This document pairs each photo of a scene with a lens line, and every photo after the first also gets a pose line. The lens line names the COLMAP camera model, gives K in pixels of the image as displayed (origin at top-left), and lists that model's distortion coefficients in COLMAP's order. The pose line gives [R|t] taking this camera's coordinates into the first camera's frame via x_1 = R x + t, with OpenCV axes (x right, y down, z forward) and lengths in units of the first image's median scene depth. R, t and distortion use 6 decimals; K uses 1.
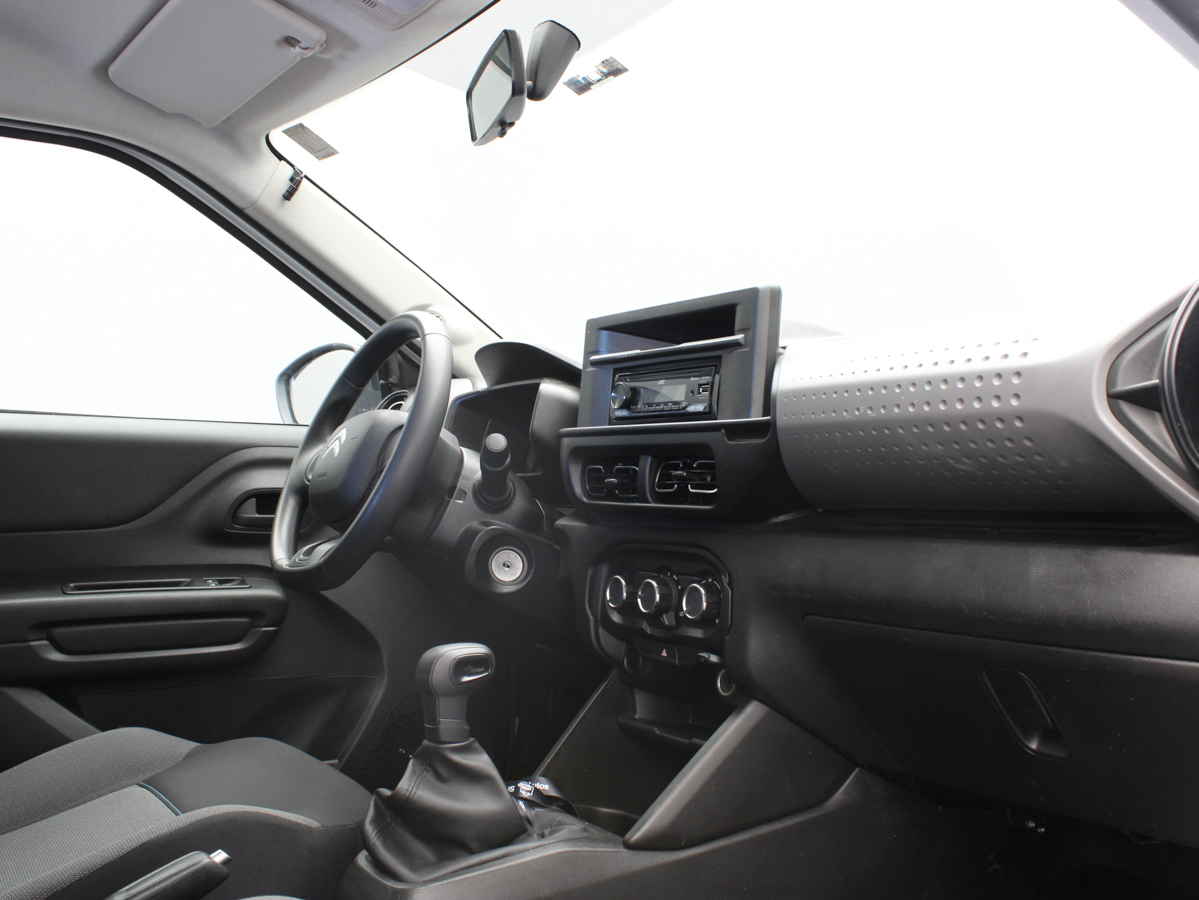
lens RADIAL K [[1191.6, 0, 599.5], [0, 1191.6, 450.0], [0, 0, 1]] dist [-0.166424, 0.138074]
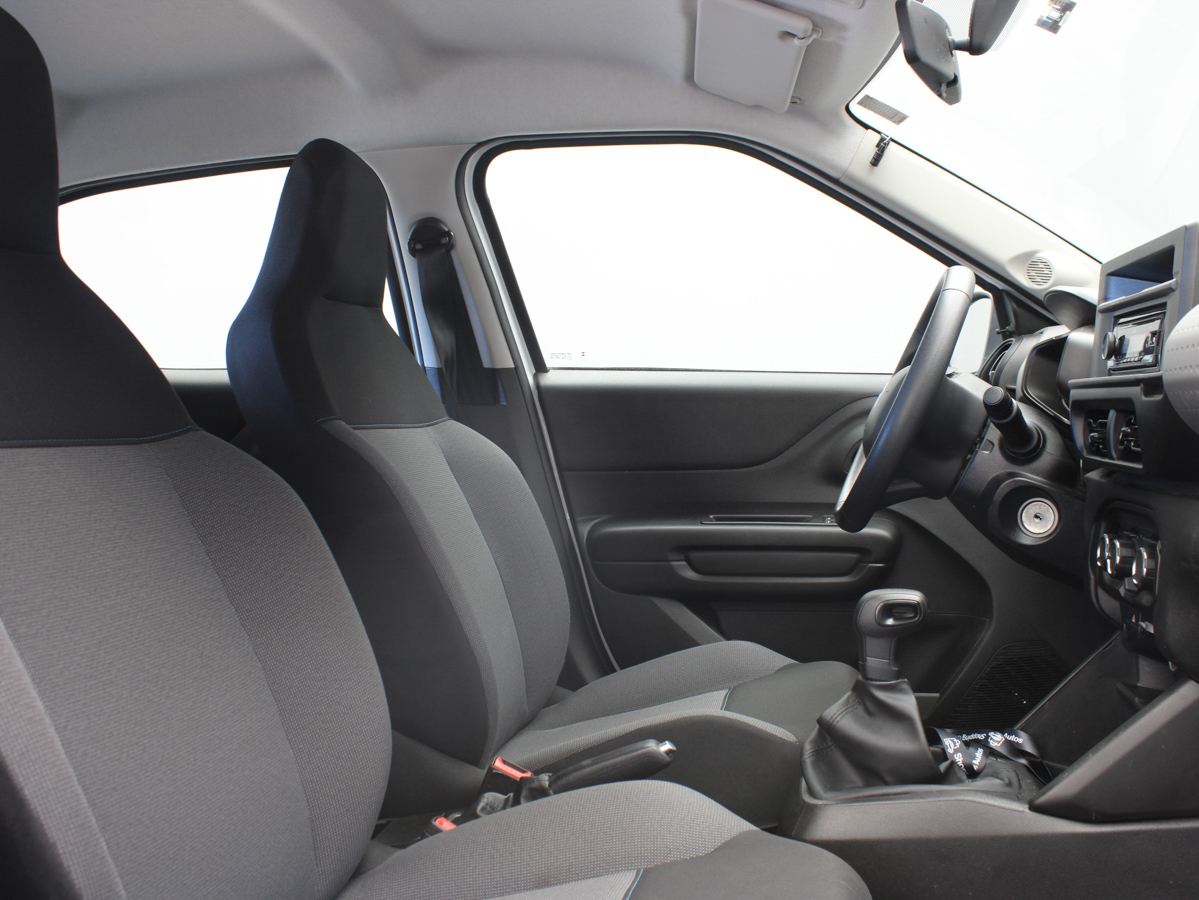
lens RADIAL K [[1191.6, 0, 599.5], [0, 1191.6, 450.0], [0, 0, 1]] dist [-0.166424, 0.138074]
pose [[0.736908, 0.018387, -0.675743, 0.344231], [0.020687, 0.998548, 0.049730, -0.016814], [0.675677, -0.050625, 0.735458, 0.042755]]
